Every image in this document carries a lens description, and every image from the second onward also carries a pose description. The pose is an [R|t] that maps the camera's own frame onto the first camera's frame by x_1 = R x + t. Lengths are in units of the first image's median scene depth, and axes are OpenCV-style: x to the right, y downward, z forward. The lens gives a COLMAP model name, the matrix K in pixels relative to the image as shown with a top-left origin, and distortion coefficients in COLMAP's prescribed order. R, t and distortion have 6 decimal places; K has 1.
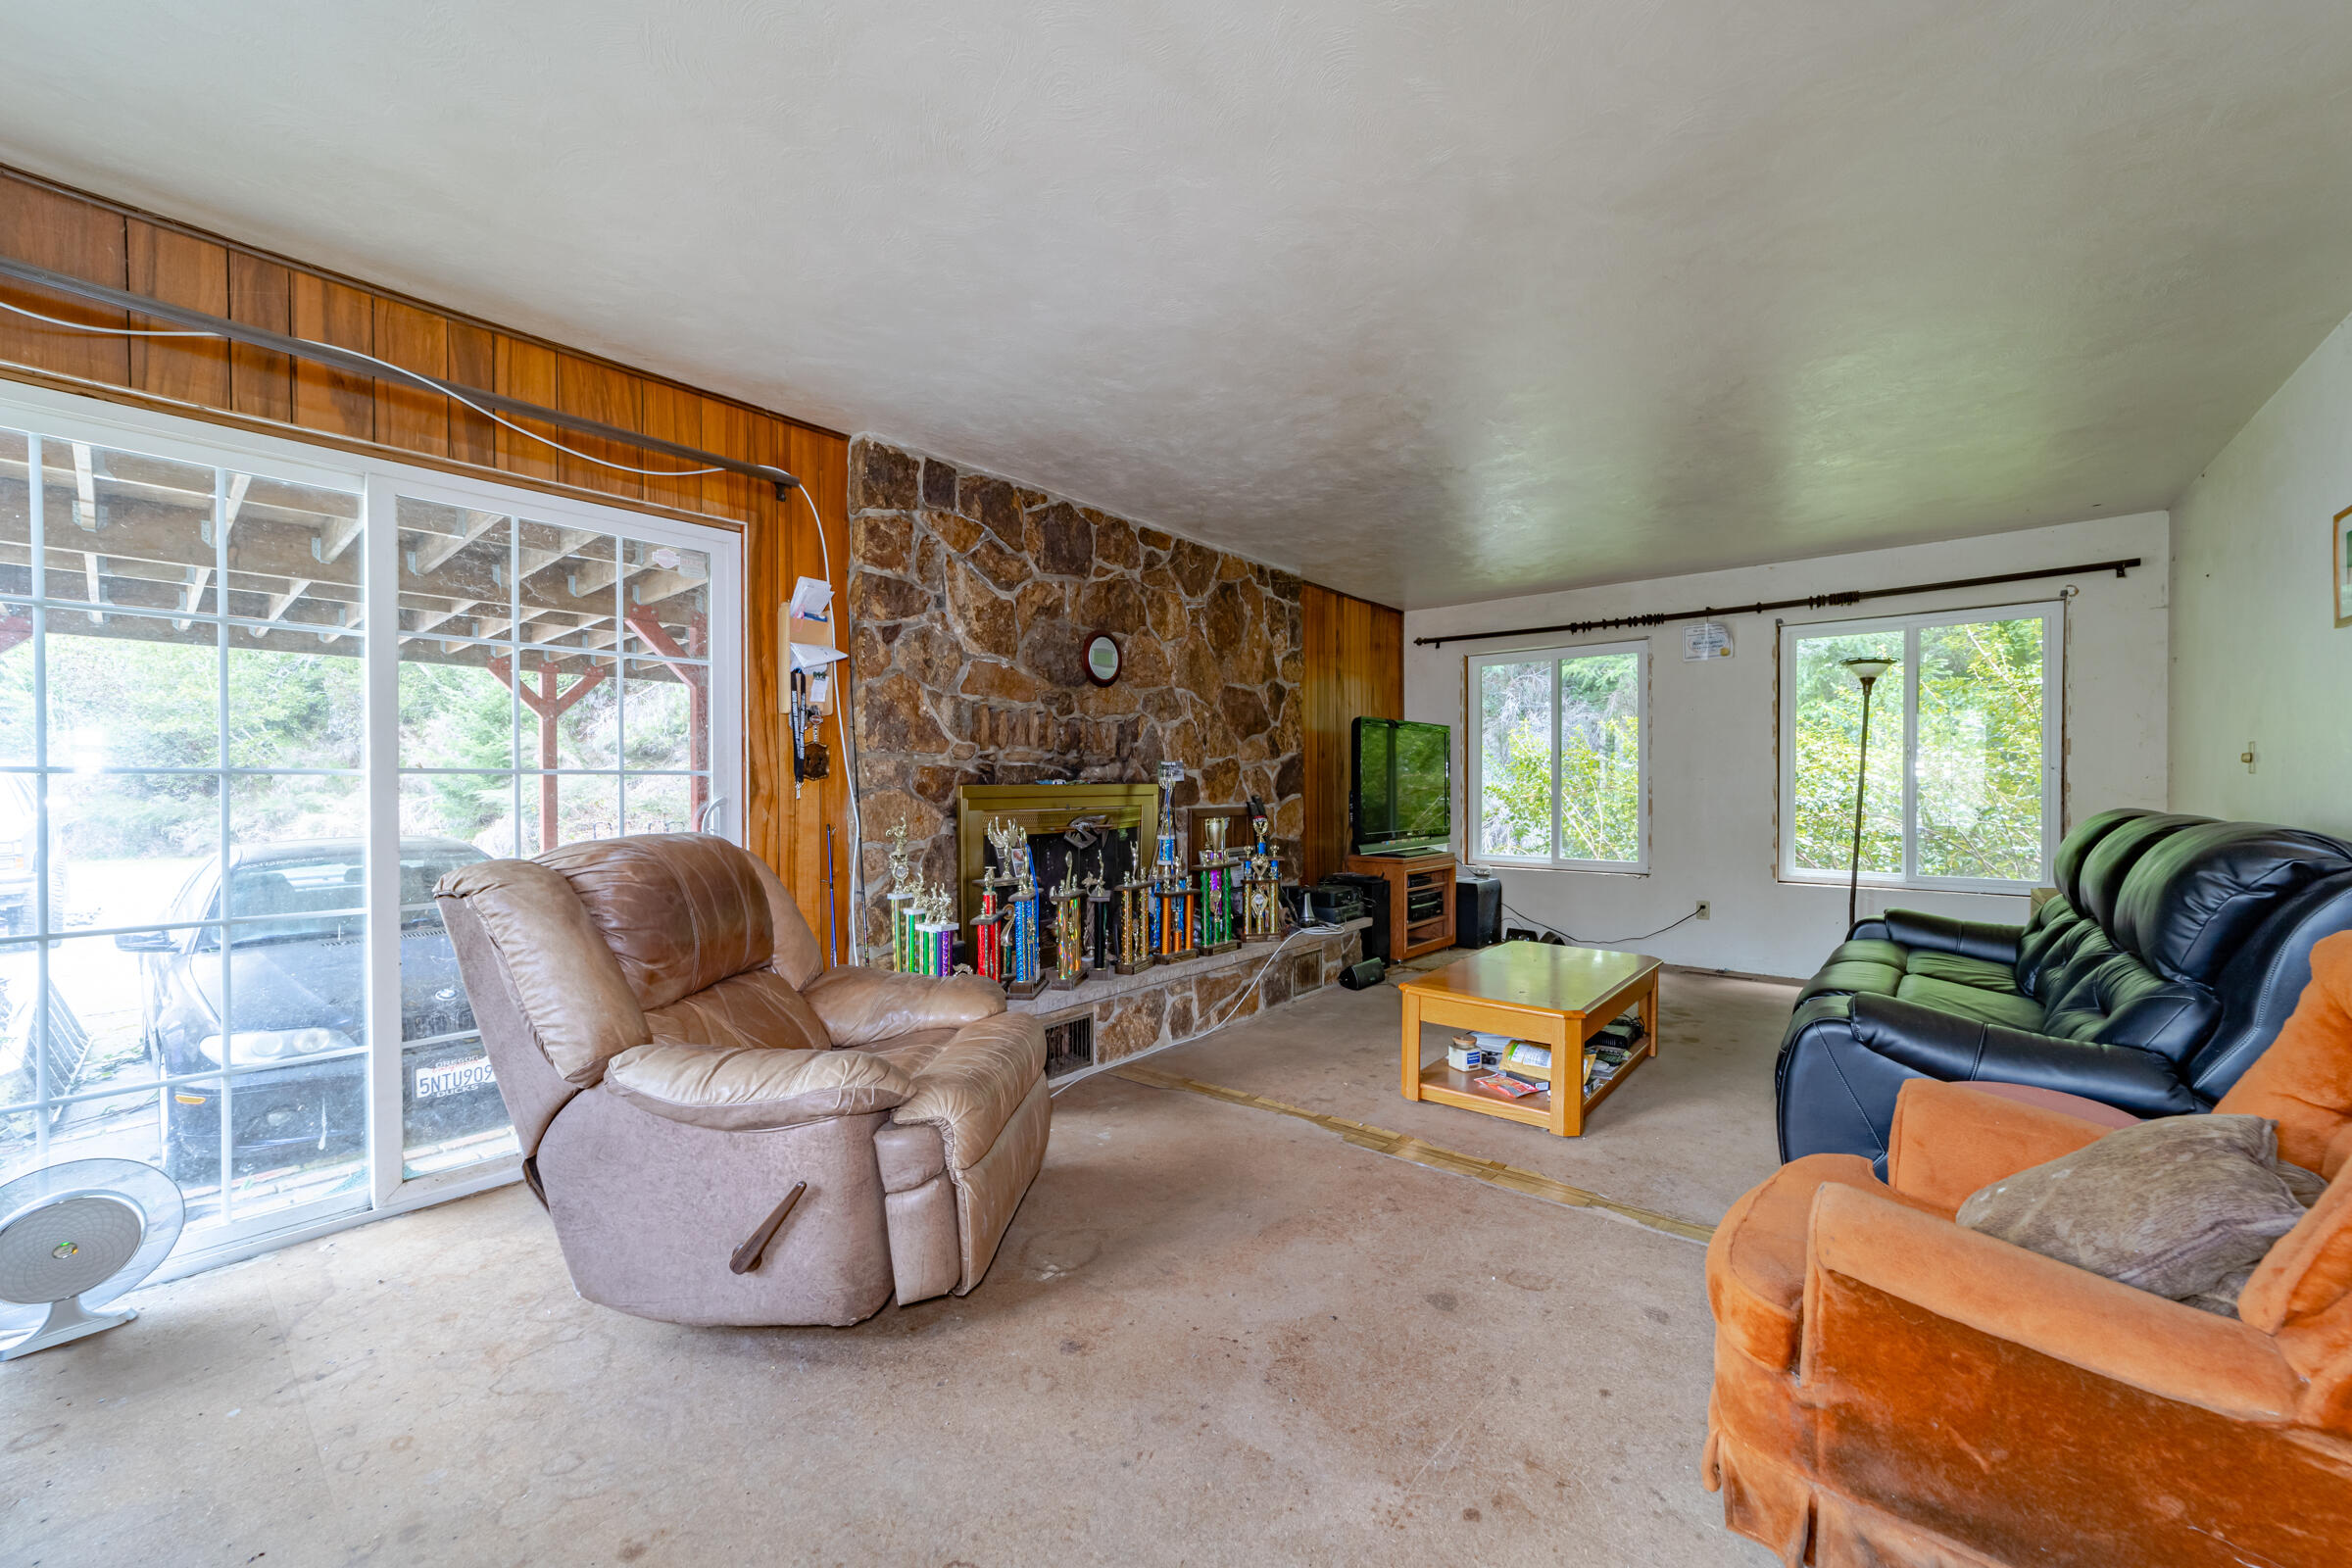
lens RADIAL K [[902.9, 0, 1175.8], [0, 902.9, 790.1], [0, 0, 1]] dist [-0.013819, 0.007207]
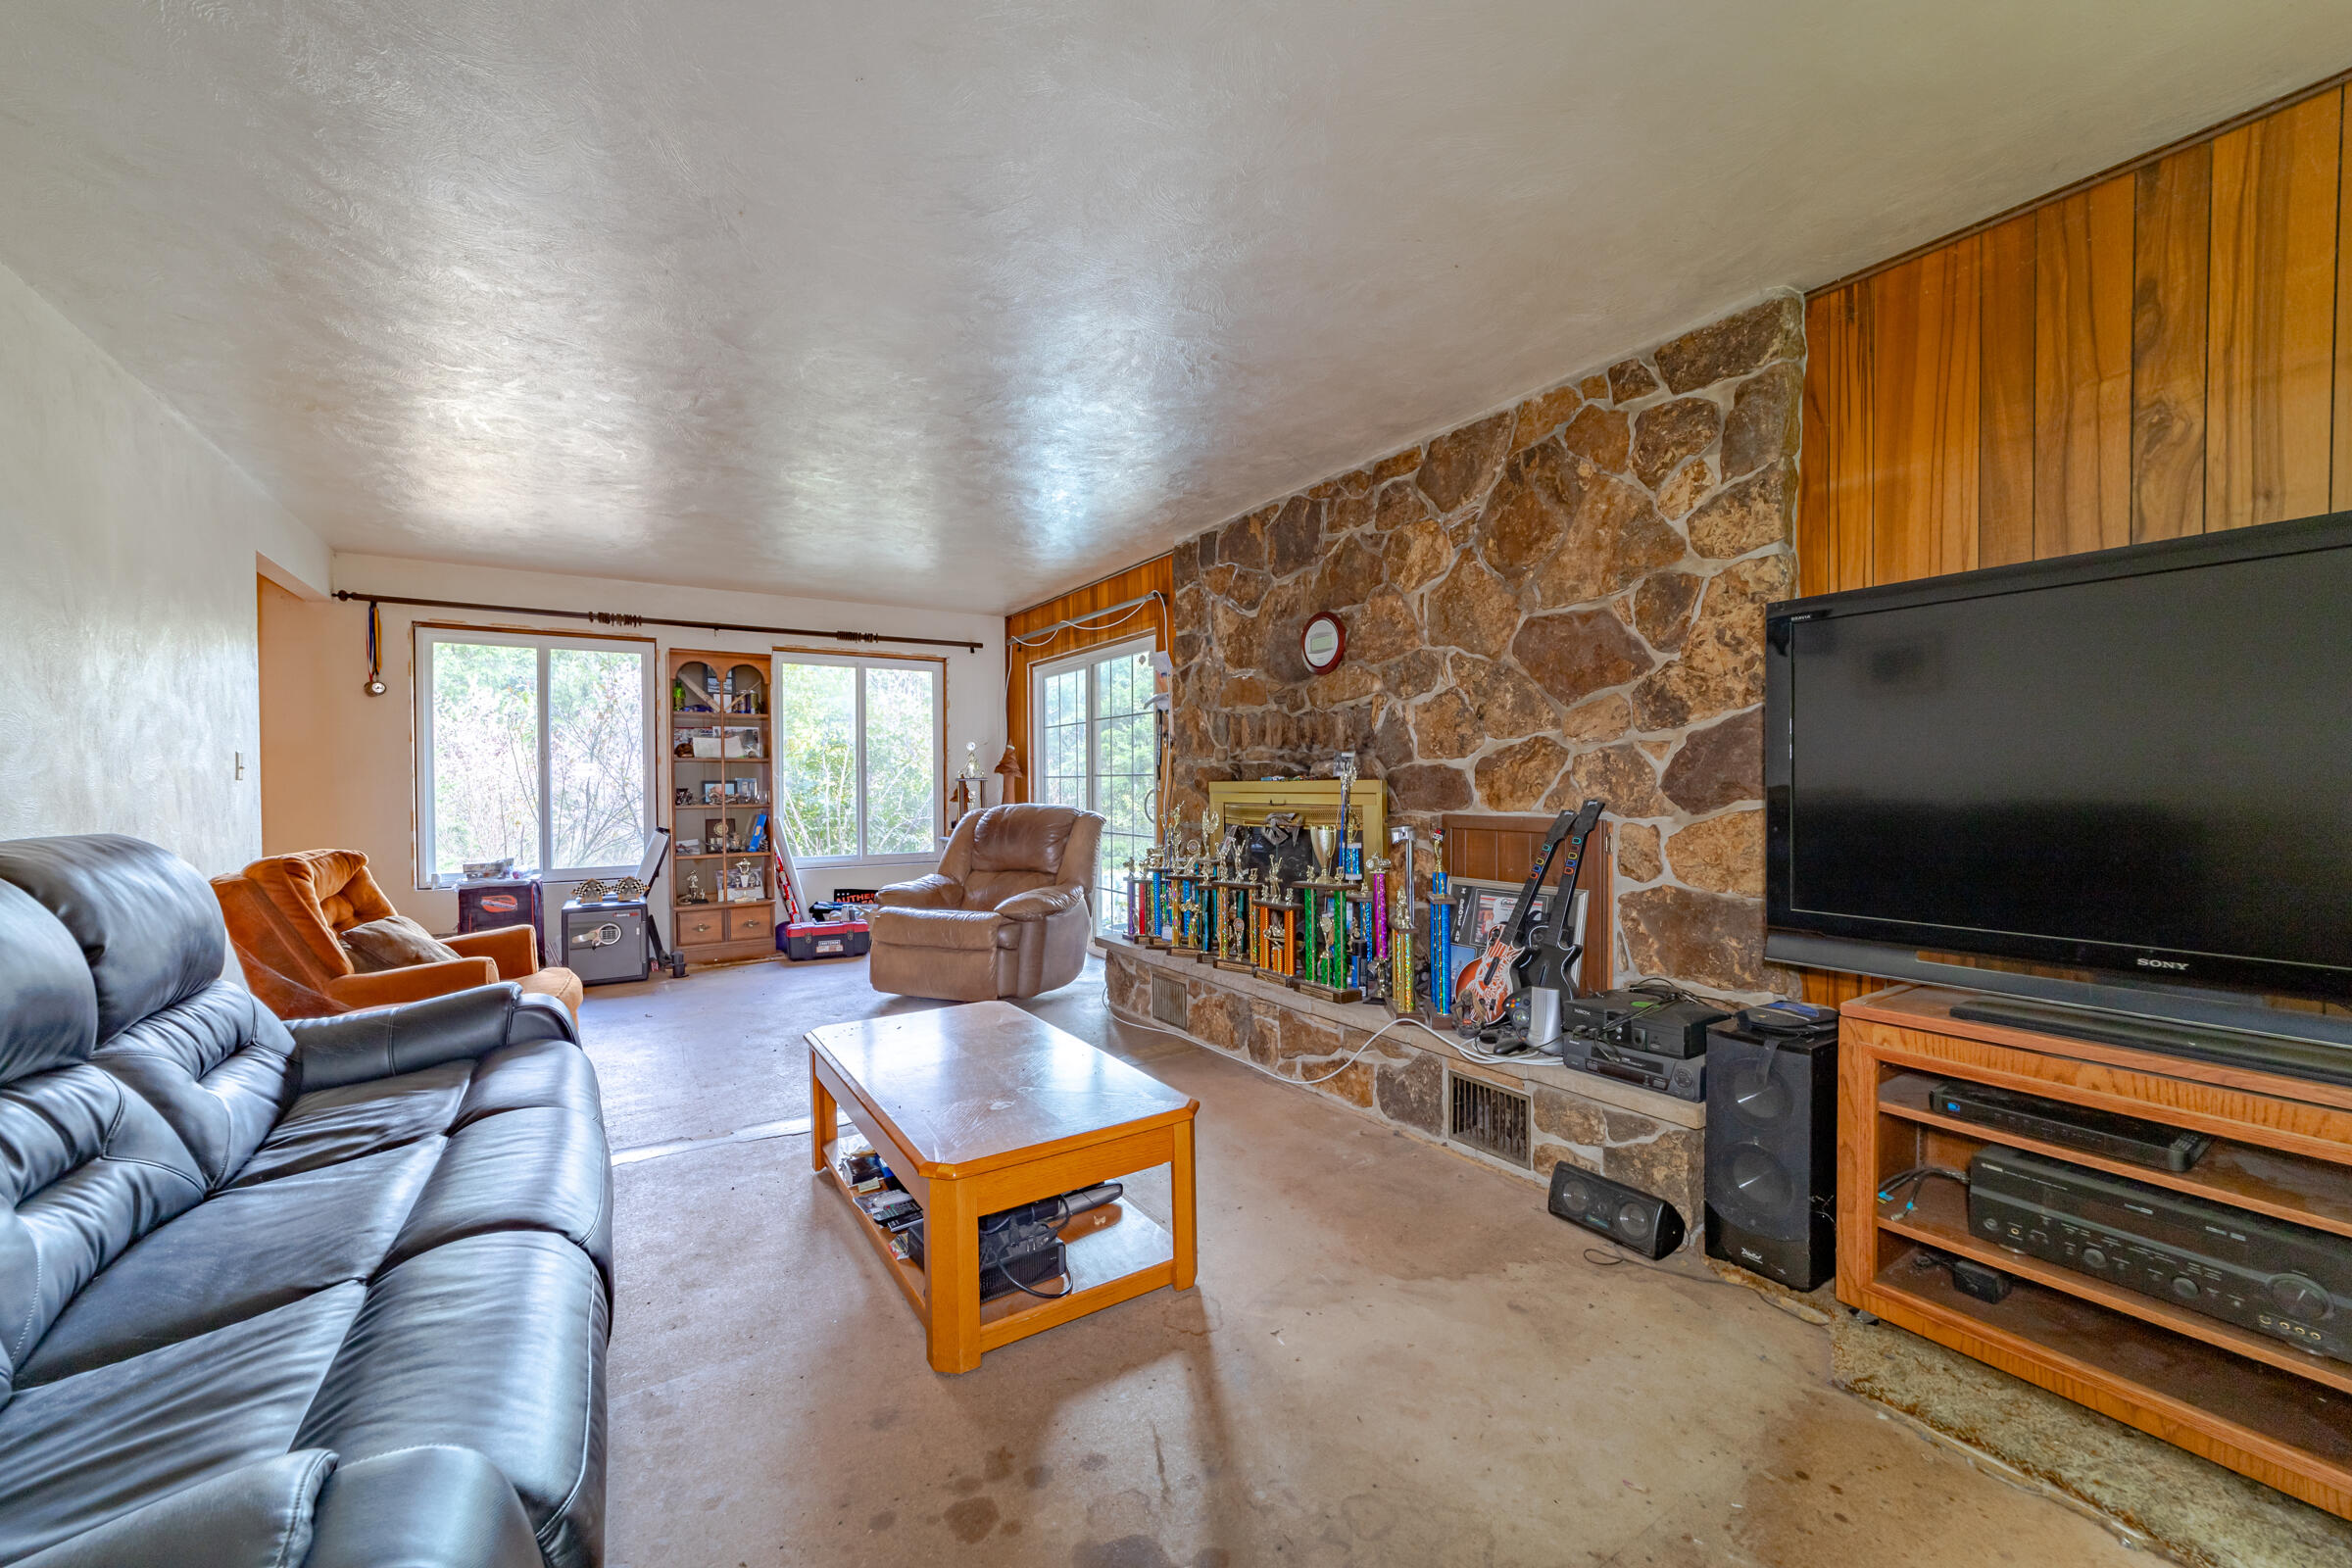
lens RADIAL K [[902.9, 0, 1177.8], [0, 902.9, 783.5], [0, 0, 1]] dist [-0.013819, 0.007207]
pose [[-0.292700, 0.012967, -0.956116, 0.741522], [0.006001, 0.999913, 0.011724, -0.013179], [0.956186, -0.002307, -0.292752, 0.995035]]
